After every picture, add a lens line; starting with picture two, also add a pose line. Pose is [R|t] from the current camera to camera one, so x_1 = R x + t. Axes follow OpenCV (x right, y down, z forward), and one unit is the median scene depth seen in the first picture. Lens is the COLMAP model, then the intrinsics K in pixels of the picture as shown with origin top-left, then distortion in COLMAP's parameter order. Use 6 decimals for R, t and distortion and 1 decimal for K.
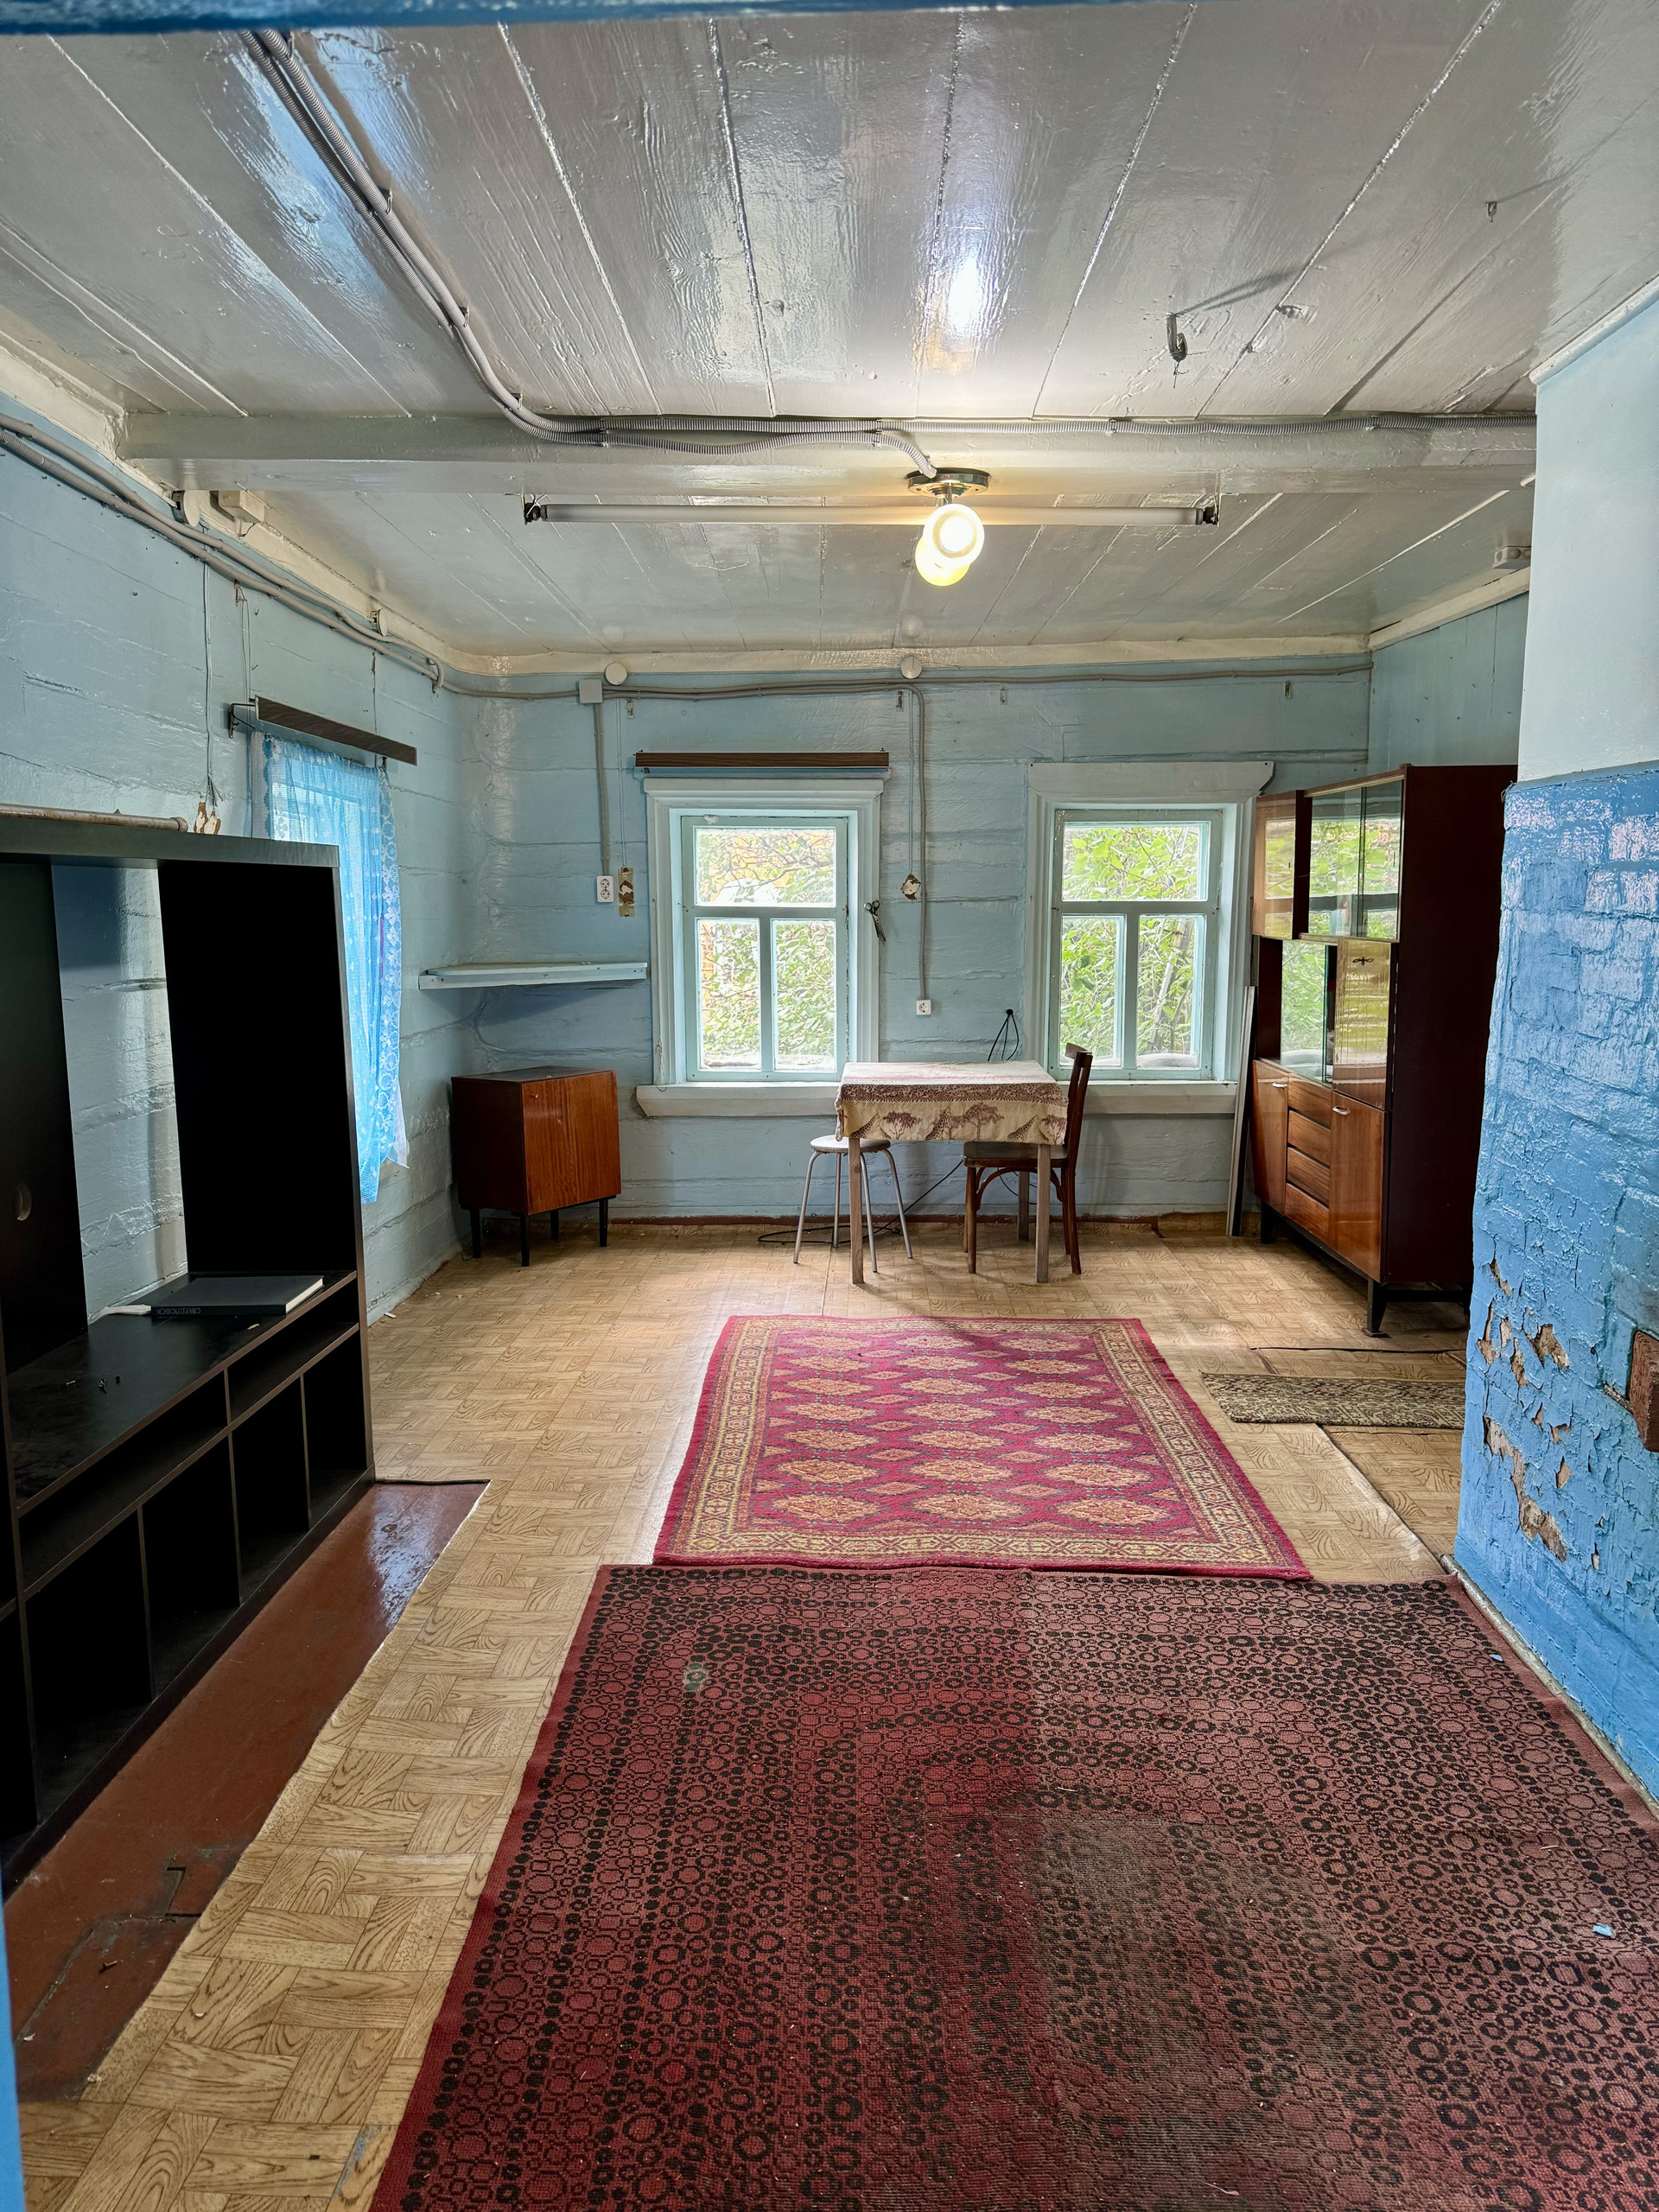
lens RADIAL K [[1558.2, 0, 819.6], [0, 1558.2, 1109.8], [0, 0, 1]] dist [0.157038, -0.162368]
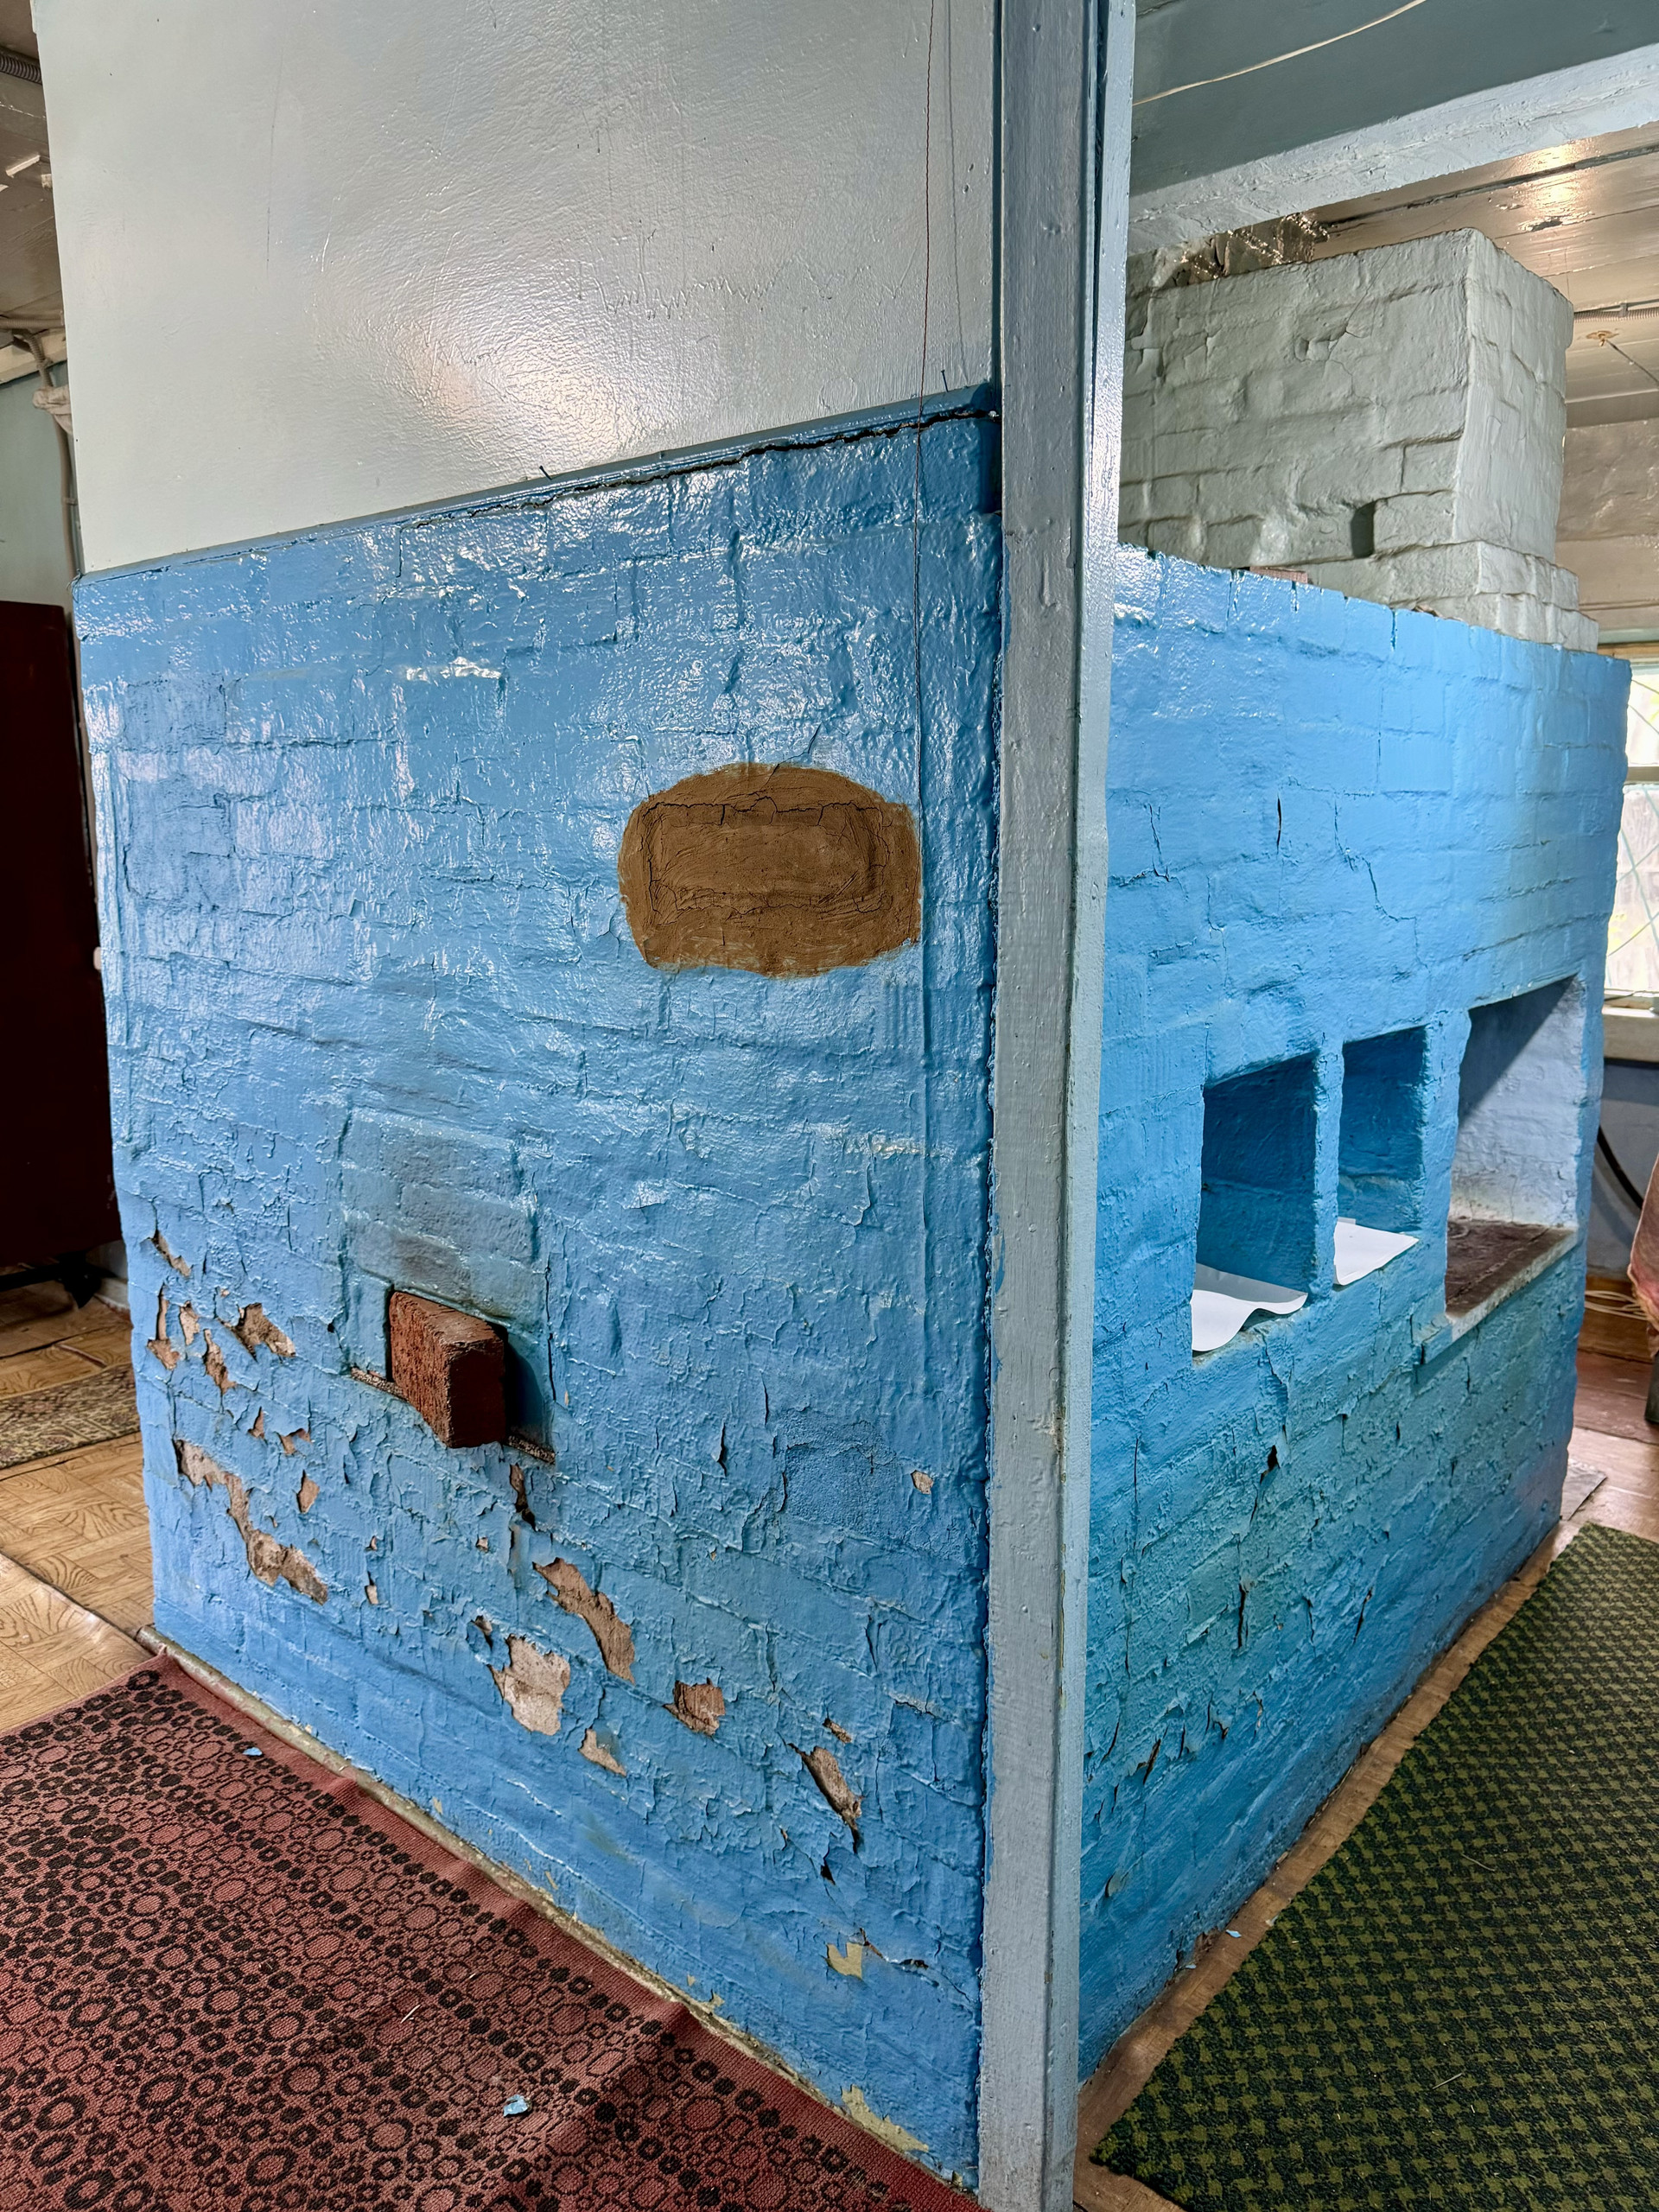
lens RADIAL K [[1573.4, 0, 839.6], [0, 1573.4, 1124.3], [0, 0, 1]] dist [0.015179, -0.010347]
pose [[0.615434, -0.152817, 0.773232, 0.039071], [0.110432, 0.988066, 0.107380, 0.000816], [-0.780414, 0.019304, 0.624966, 0.195261]]
